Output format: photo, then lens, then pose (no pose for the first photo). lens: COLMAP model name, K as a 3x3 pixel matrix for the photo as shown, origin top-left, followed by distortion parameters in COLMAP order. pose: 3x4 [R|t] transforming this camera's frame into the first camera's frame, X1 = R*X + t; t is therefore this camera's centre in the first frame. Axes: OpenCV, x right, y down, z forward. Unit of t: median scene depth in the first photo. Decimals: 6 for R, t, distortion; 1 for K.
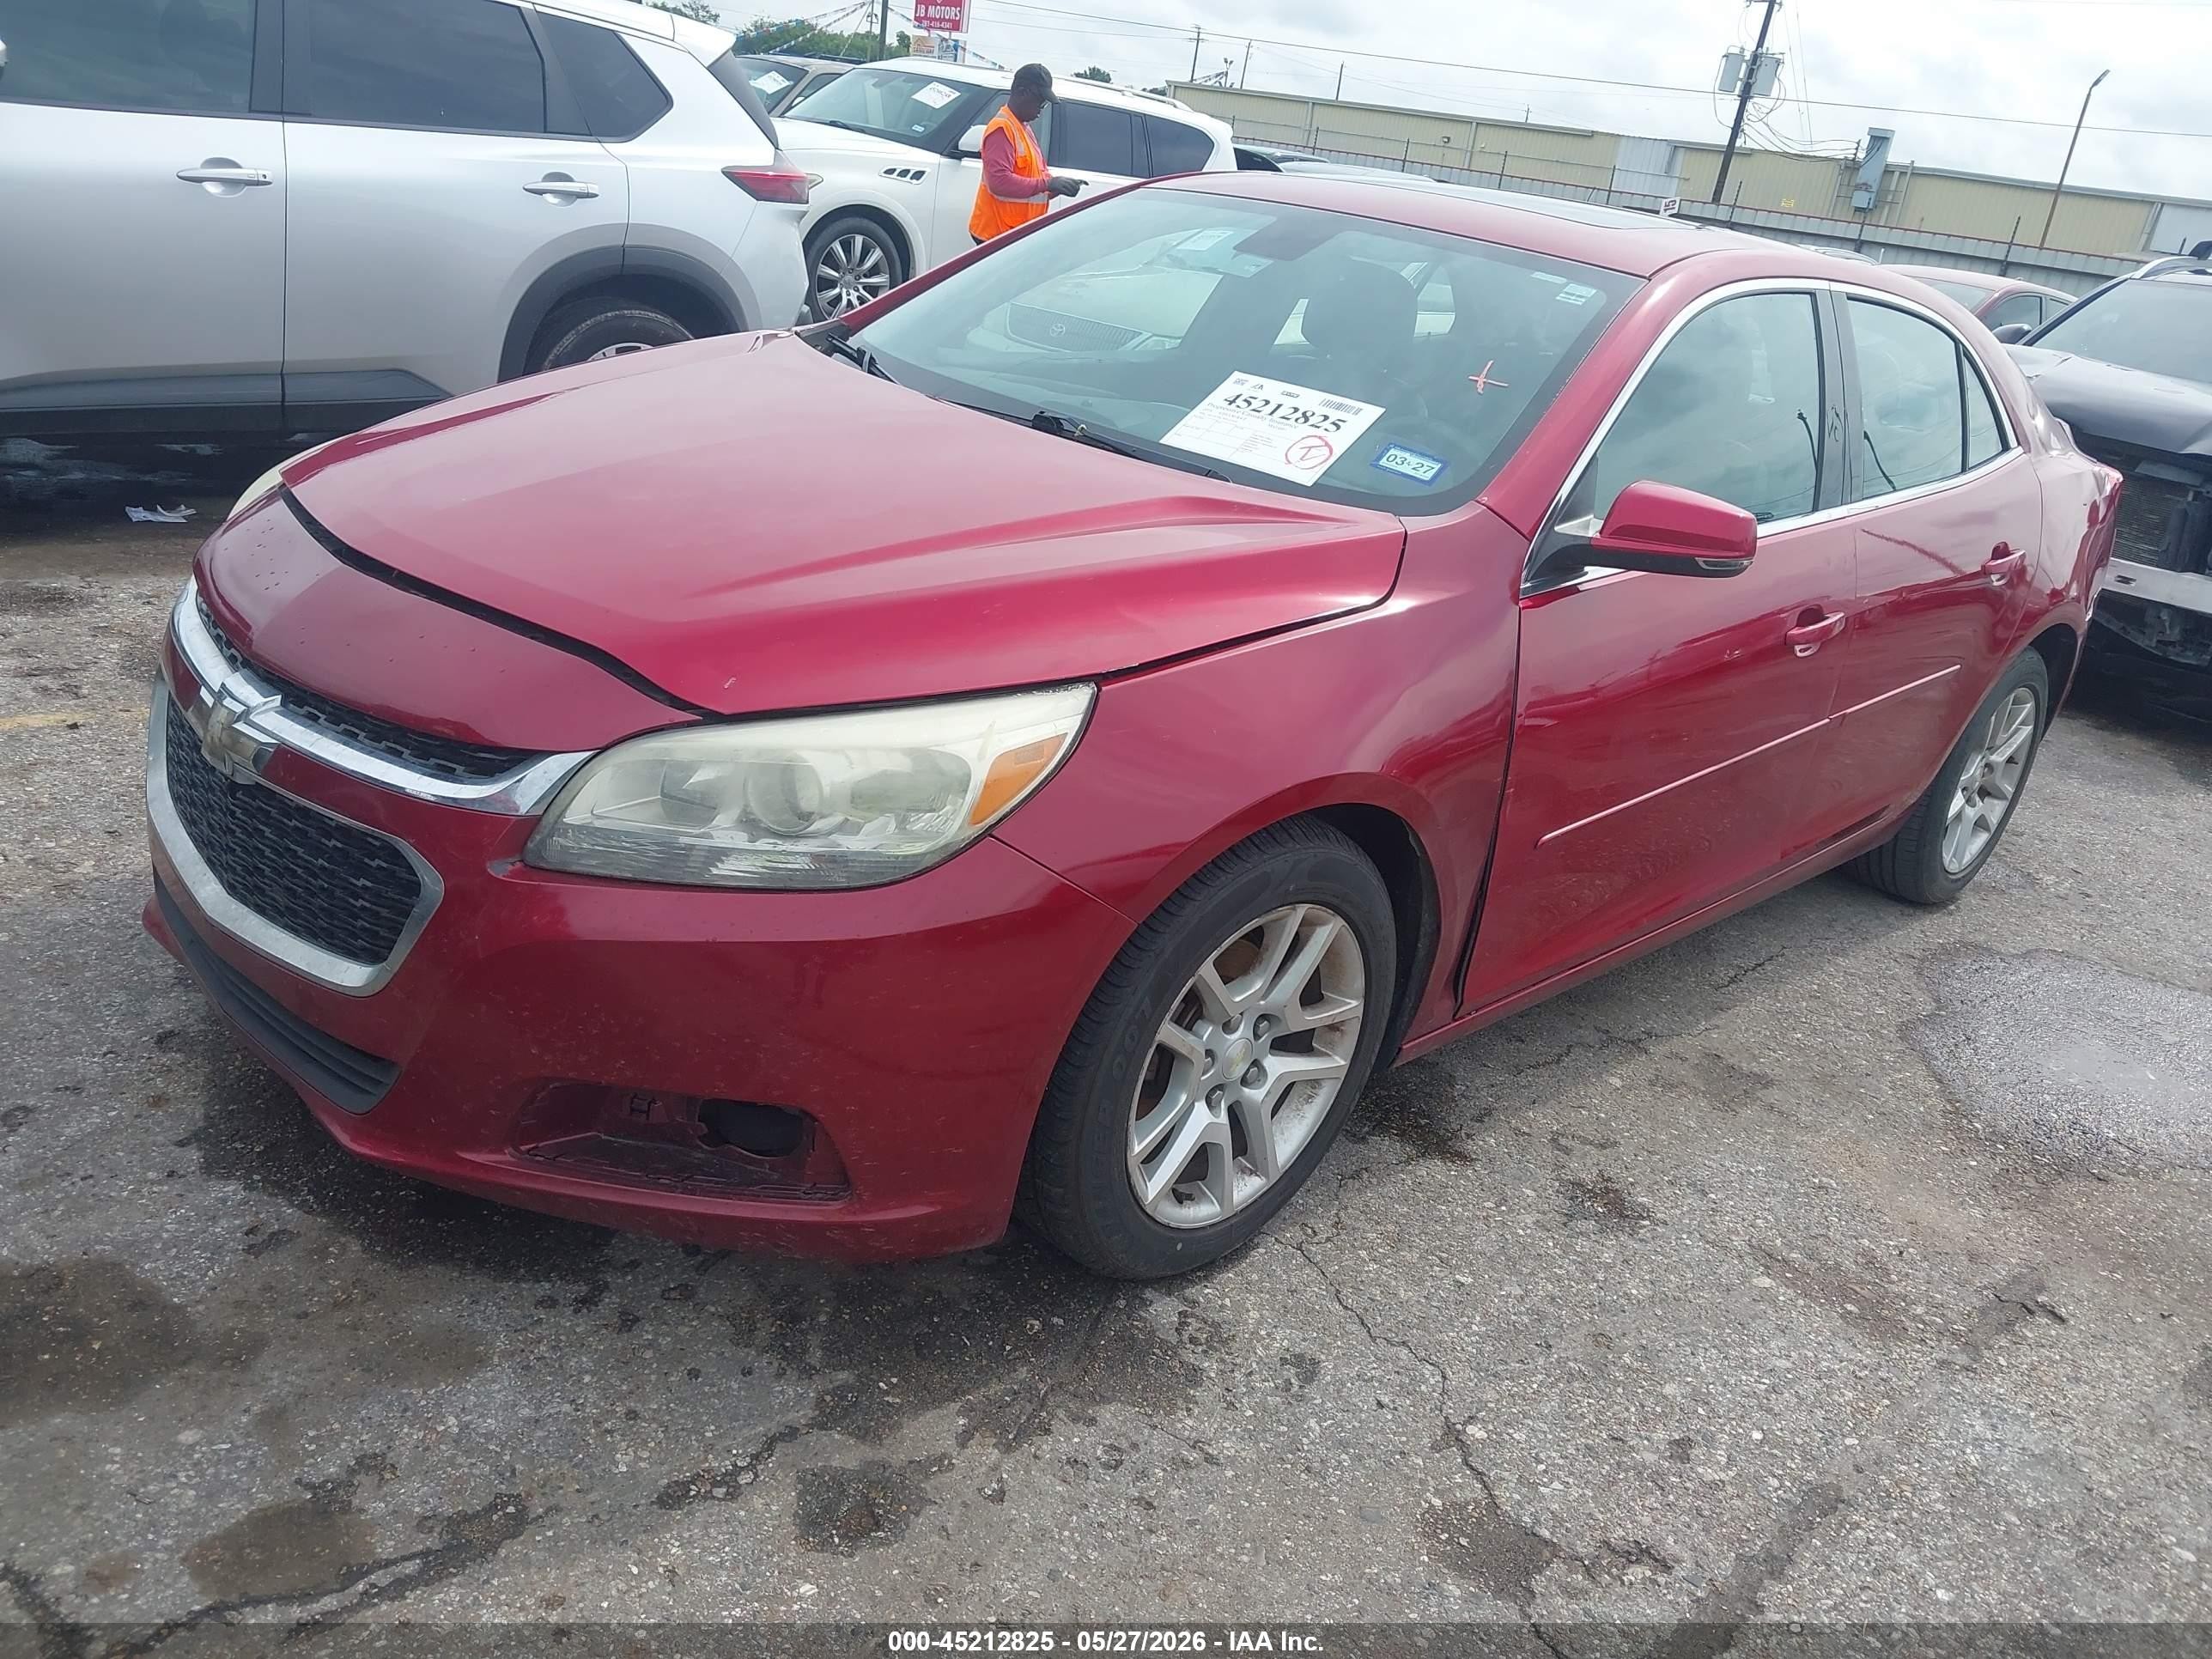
lens RADIAL K [[1762.4, 0, 1106.0], [0, 1762.4, 829.5], [0, 0, 1]] dist [-0.010865, 0.025397]
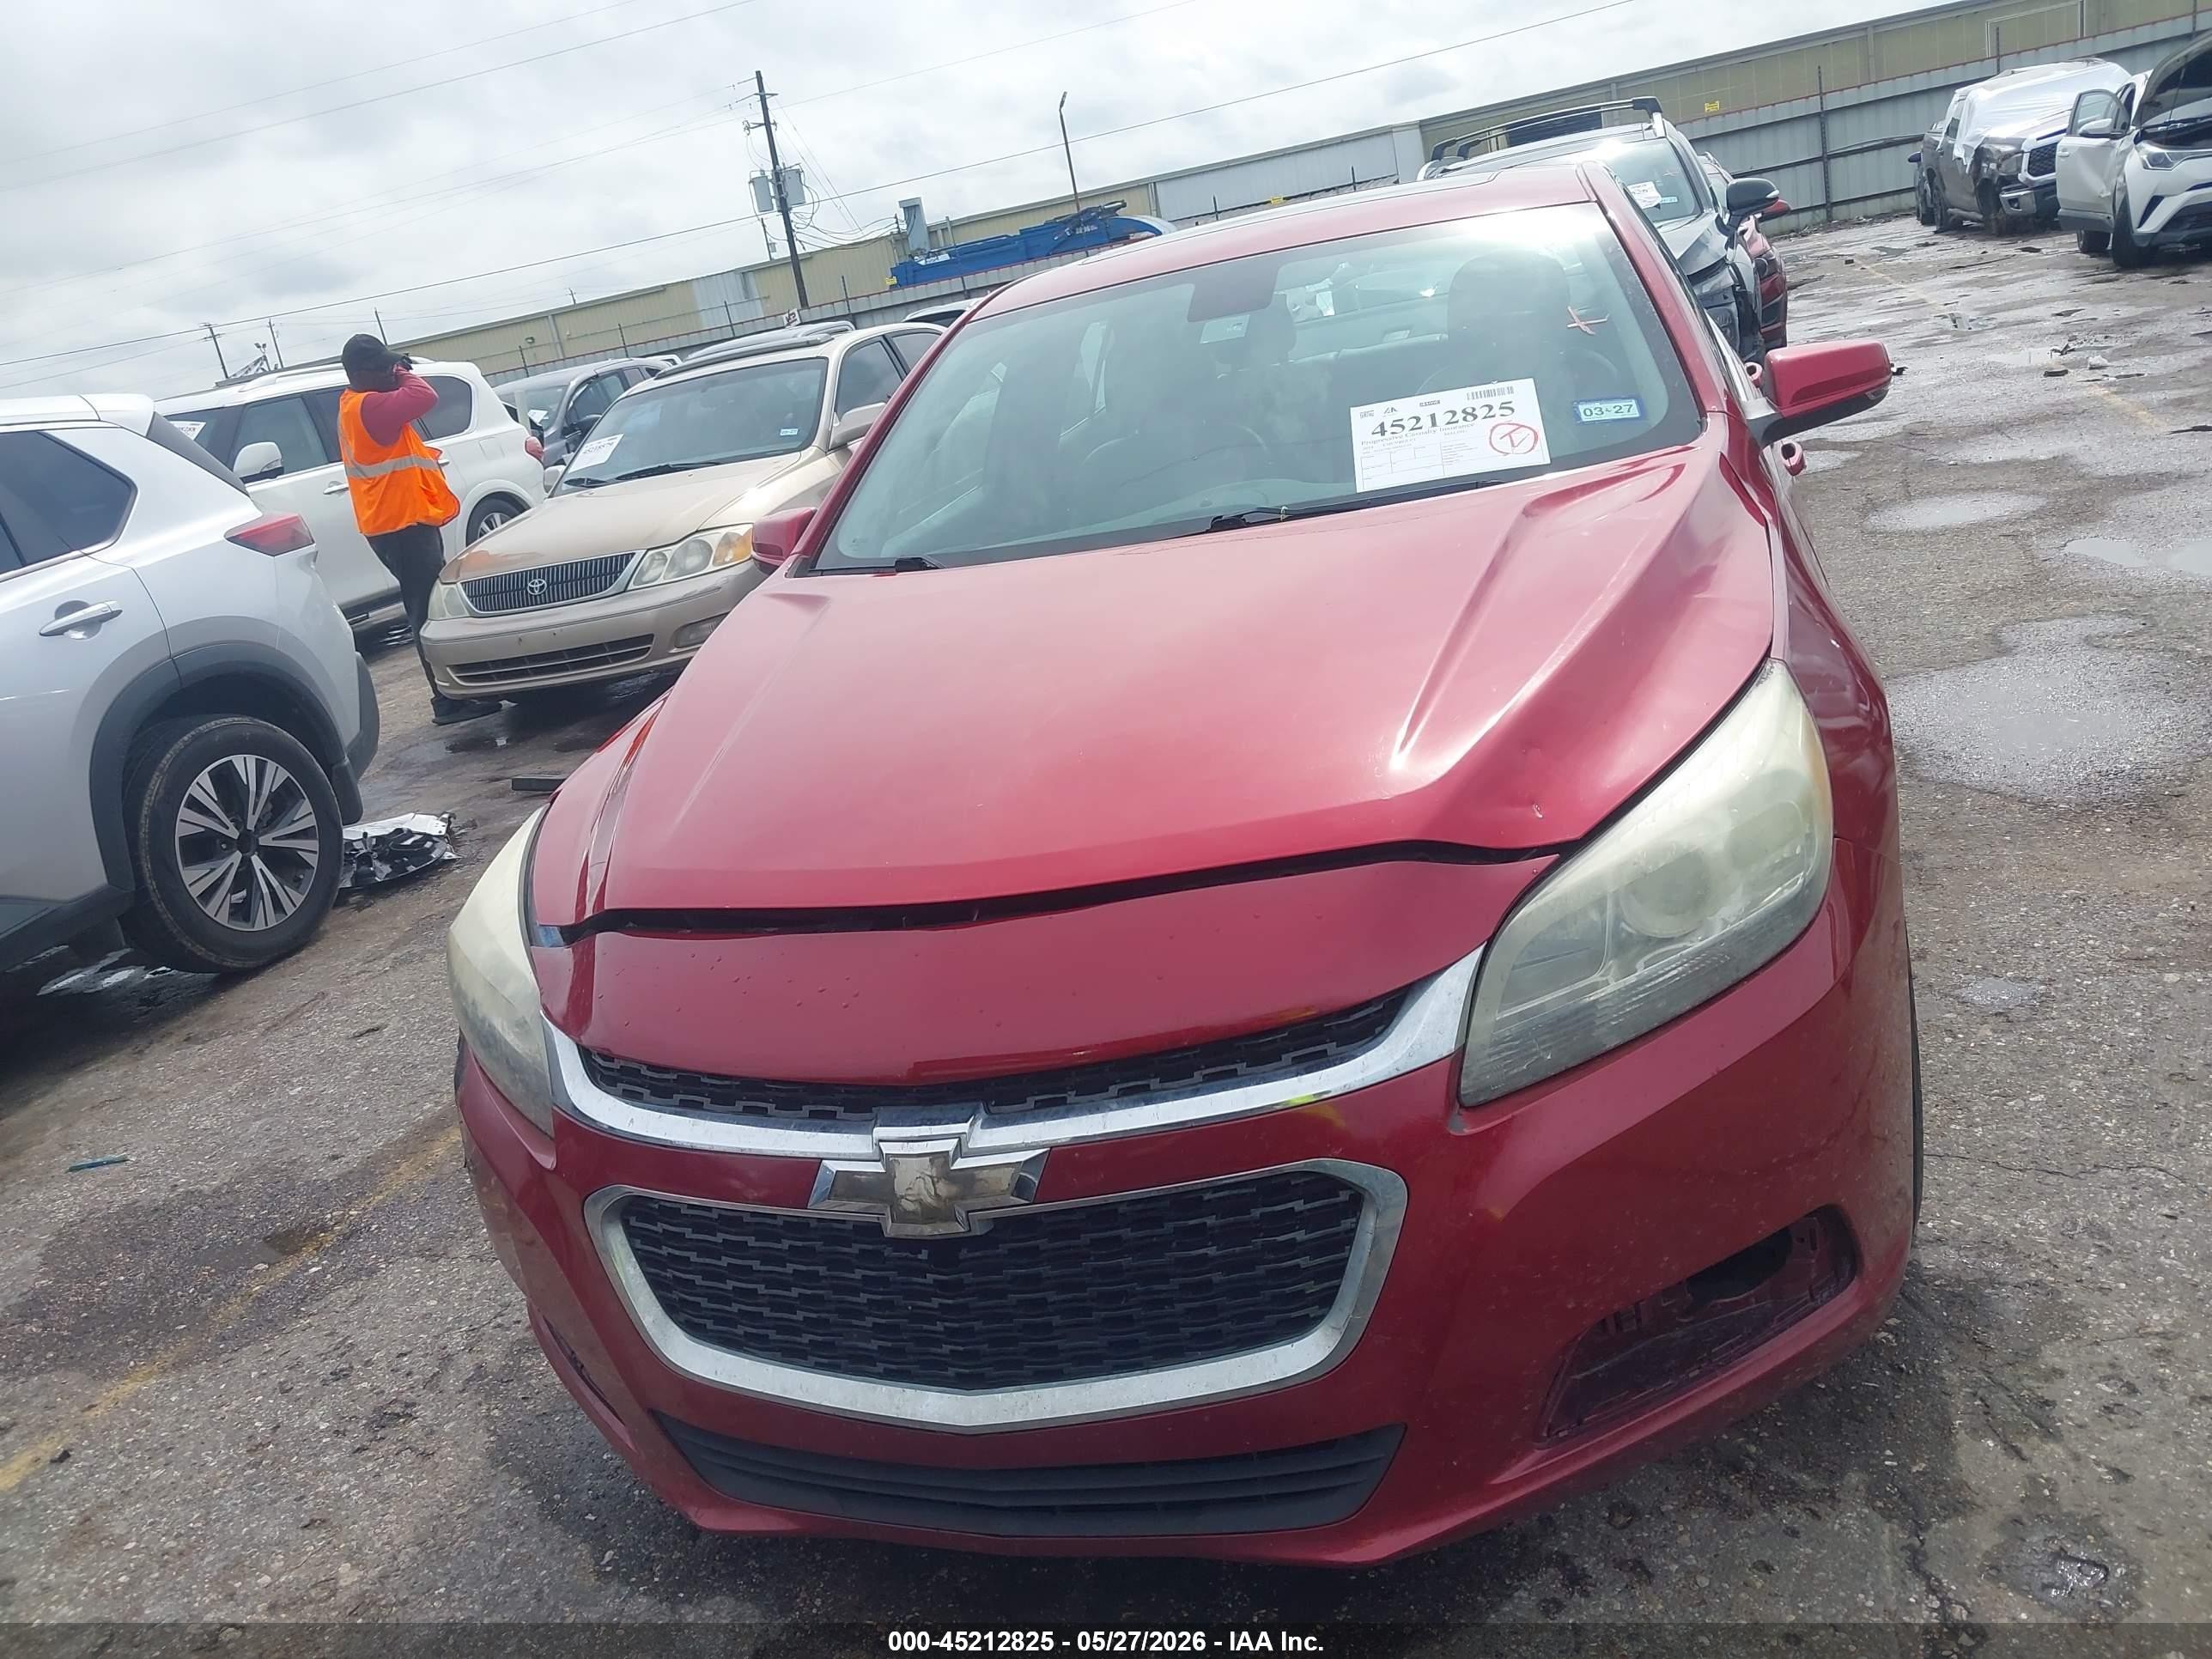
lens RADIAL K [[1762.4, 0, 1106.0], [0, 1762.4, 829.5], [0, 0, 1]] dist [-0.010865, 0.025397]
pose [[0.825967, -0.430419, 0.364030, -0.257049], [0.458853, 0.888463, 0.009378, -0.065685], [-0.327464, 0.159290, 0.931340, 0.094827]]
